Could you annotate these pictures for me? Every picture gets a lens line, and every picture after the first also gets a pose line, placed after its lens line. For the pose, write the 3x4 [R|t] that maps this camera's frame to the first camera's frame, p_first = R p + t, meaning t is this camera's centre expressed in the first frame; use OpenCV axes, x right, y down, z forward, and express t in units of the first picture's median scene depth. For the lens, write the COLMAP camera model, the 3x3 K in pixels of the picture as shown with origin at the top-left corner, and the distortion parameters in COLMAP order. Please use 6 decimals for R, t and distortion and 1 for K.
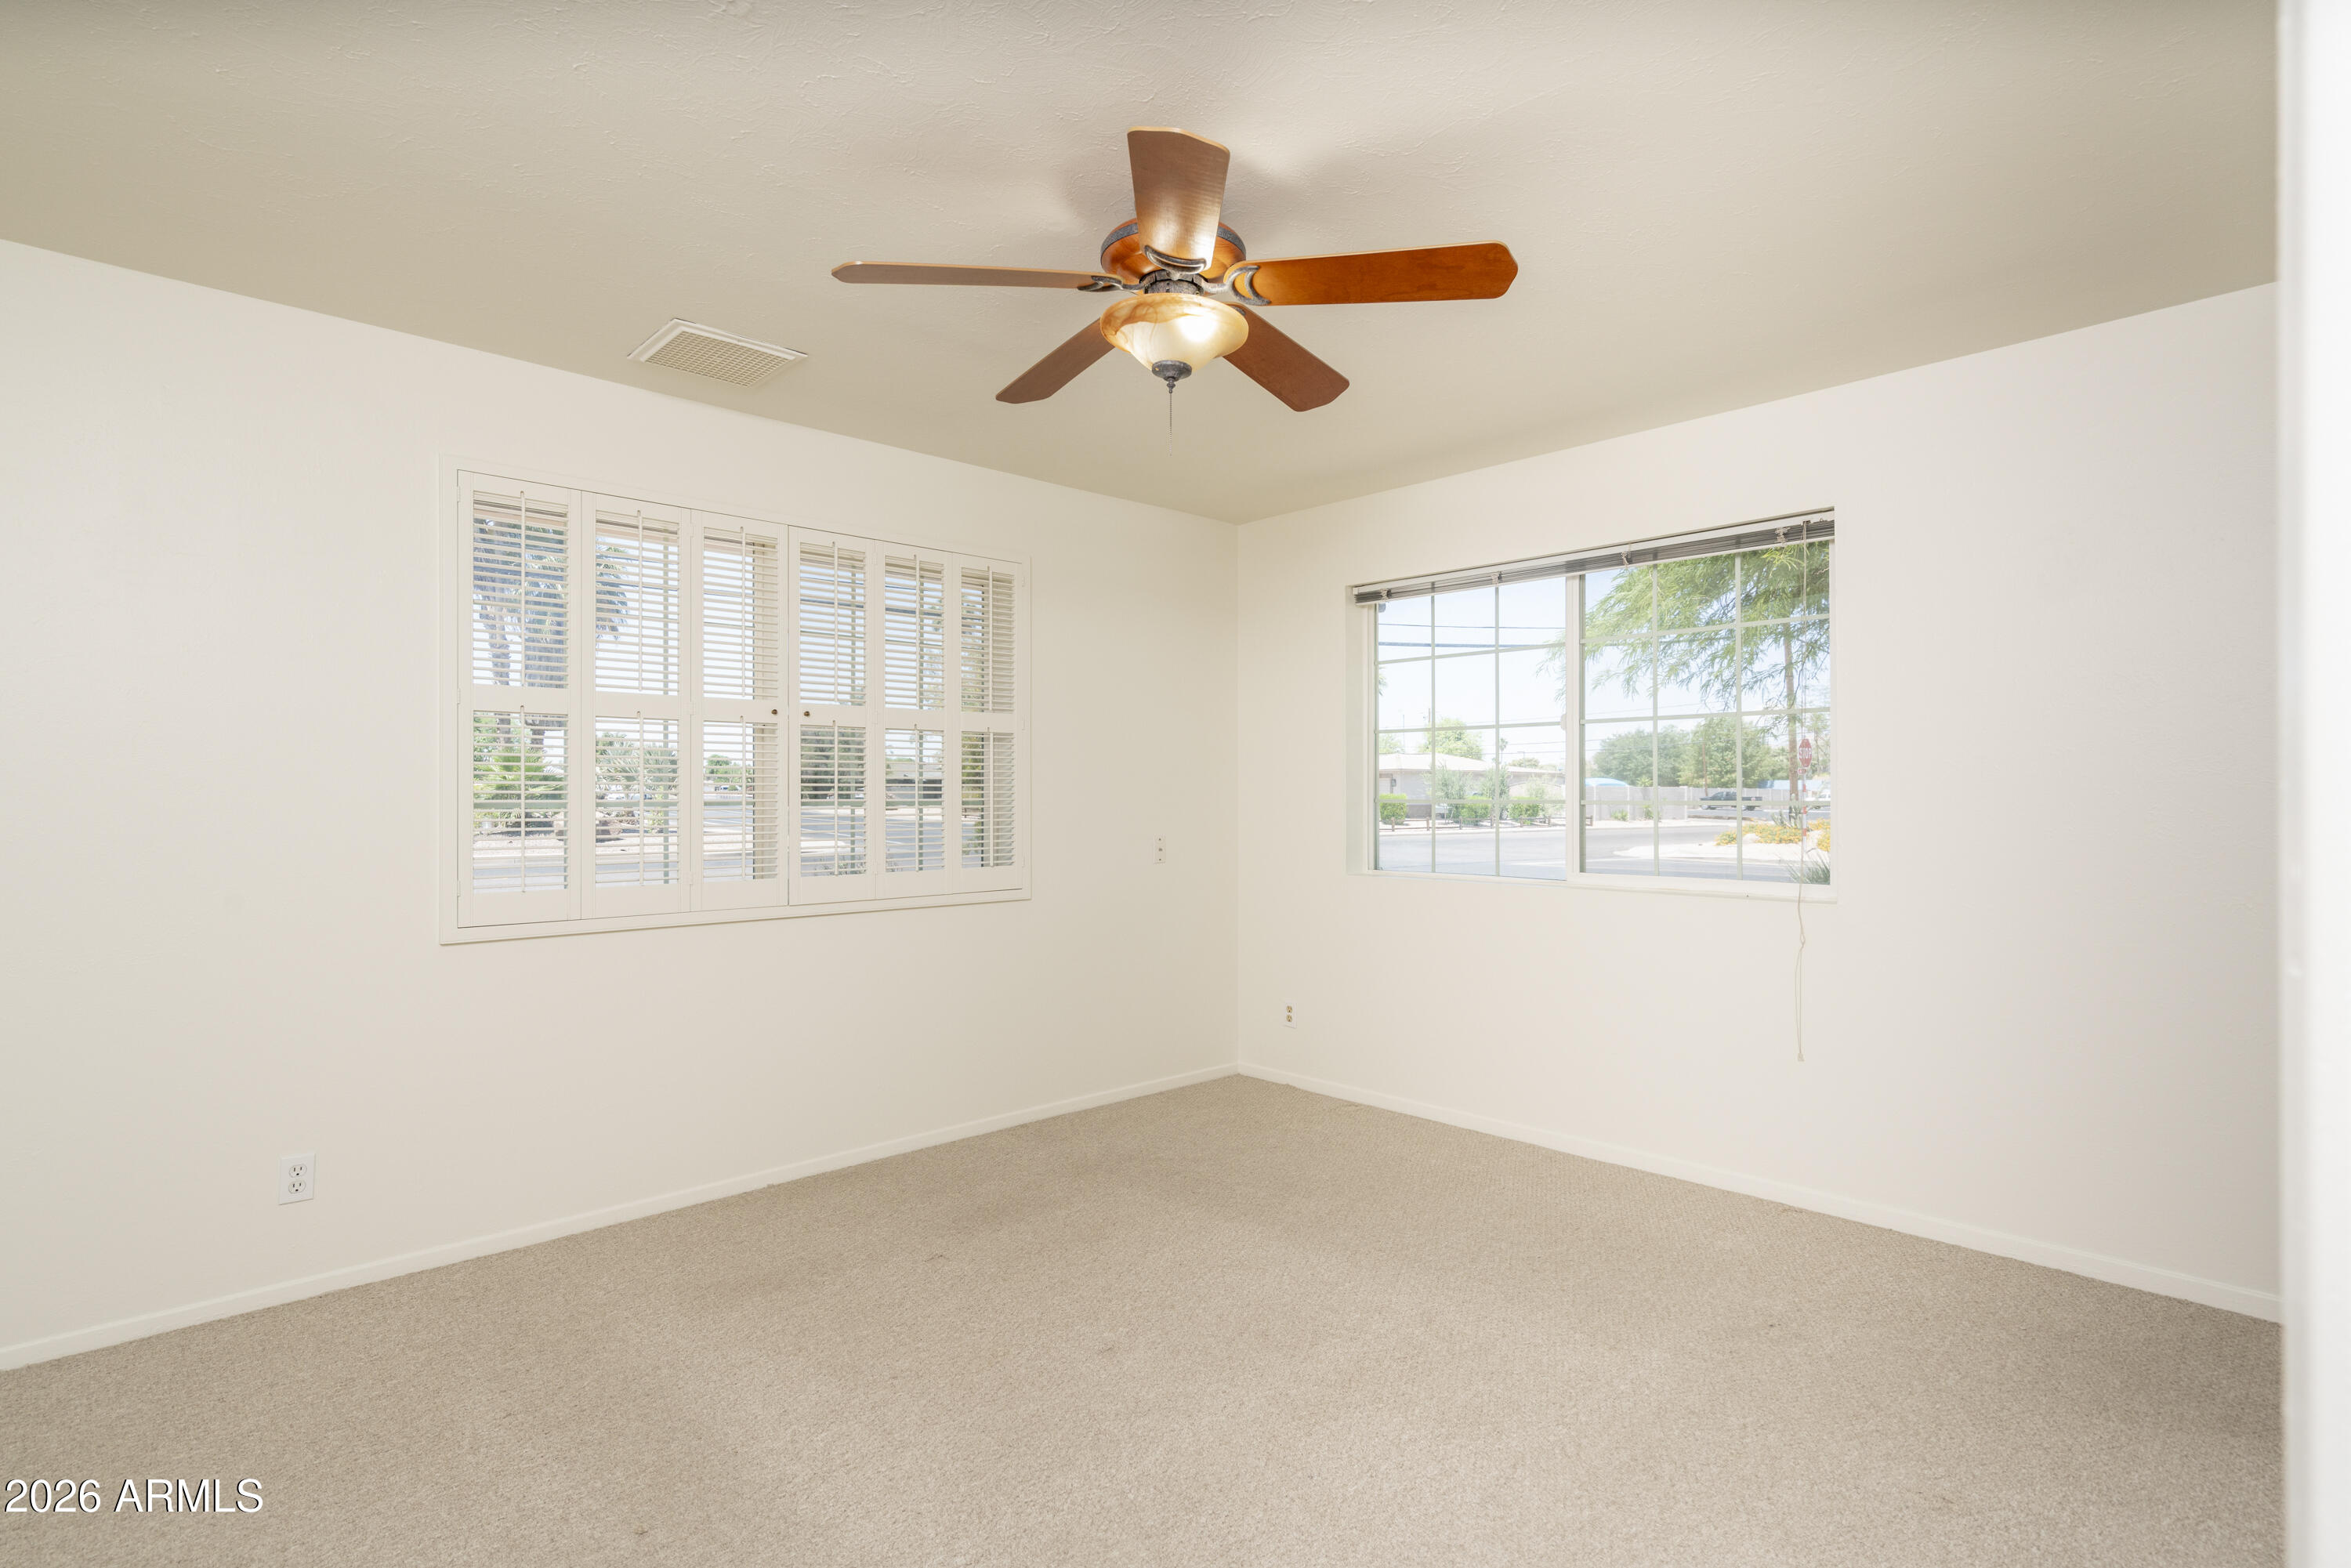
lens RADIAL K [[1188.7, 0, 1170.0], [0, 1188.7, 780.9], [0, 0, 1]] dist [-0.009440, 0.005727]
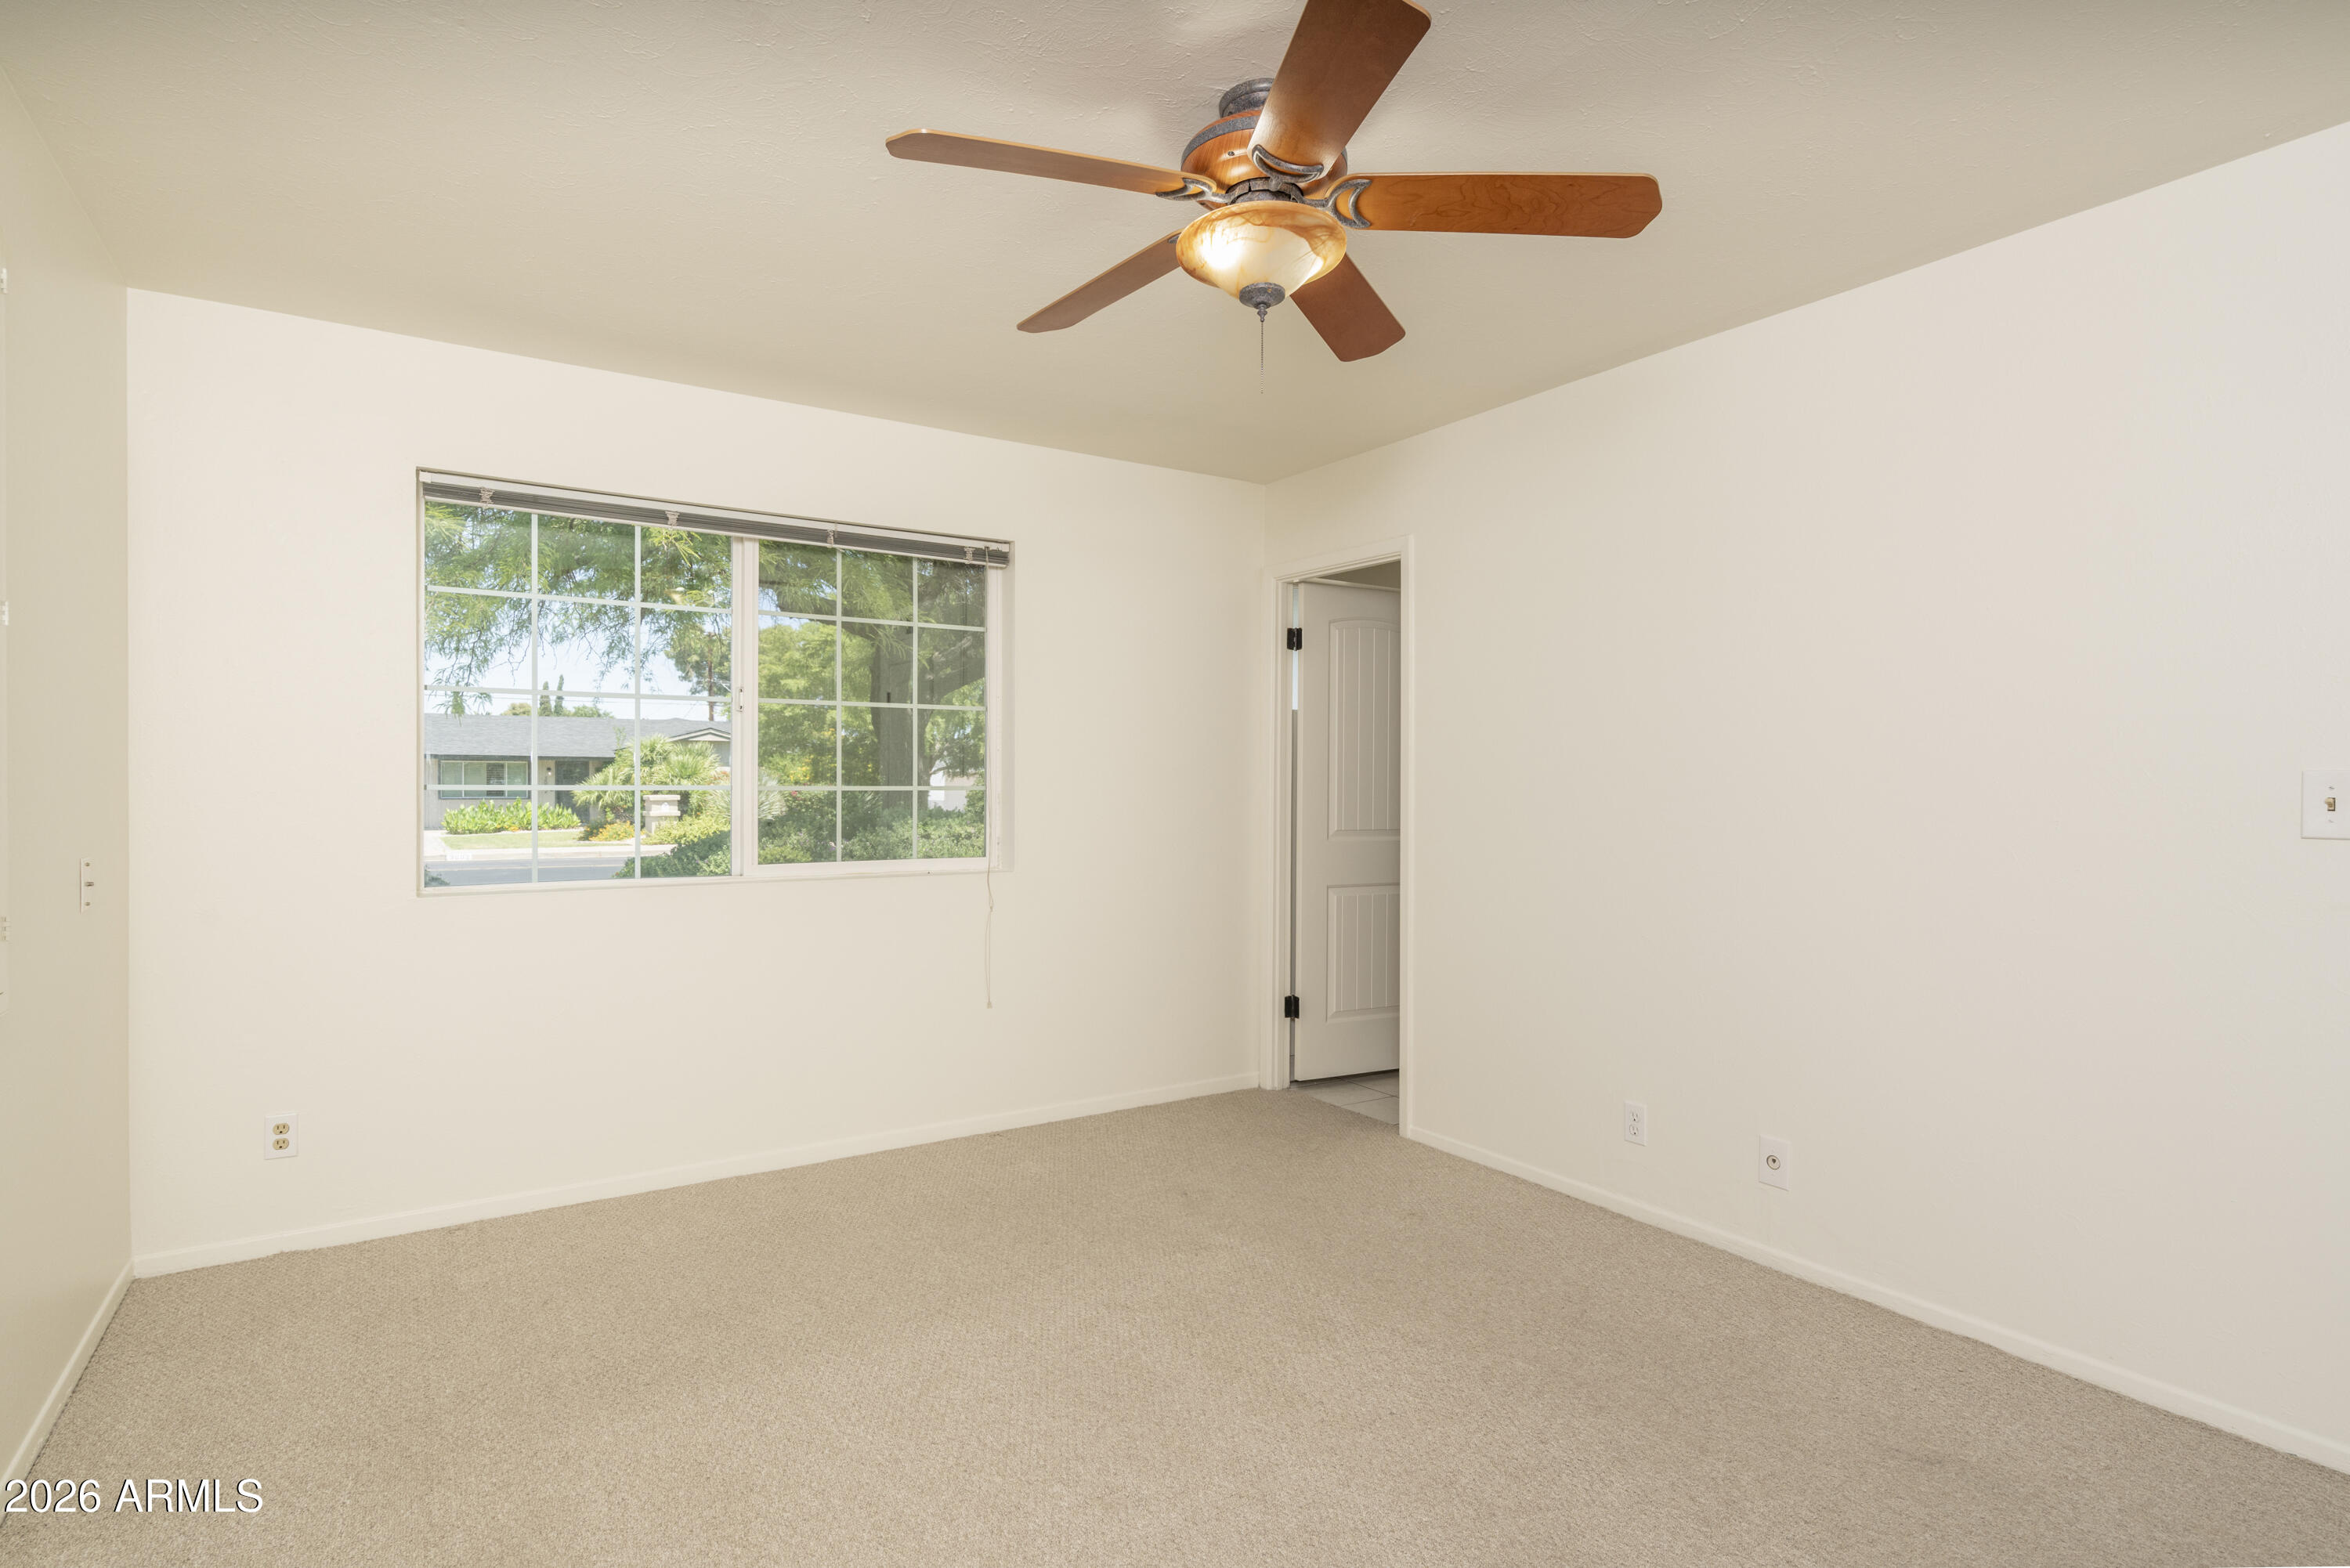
lens RADIAL K [[1188.1, 0, 1184.4], [0, 1188.1, 776.1], [0, 0, 1]] dist [-0.009440, 0.005727]
pose [[0.166661, 0.004209, 0.986005, -0.575145], [-0.012141, 0.999924, -0.002216, 0.007639], [-0.985939, -0.011602, 0.166700, 0.597640]]
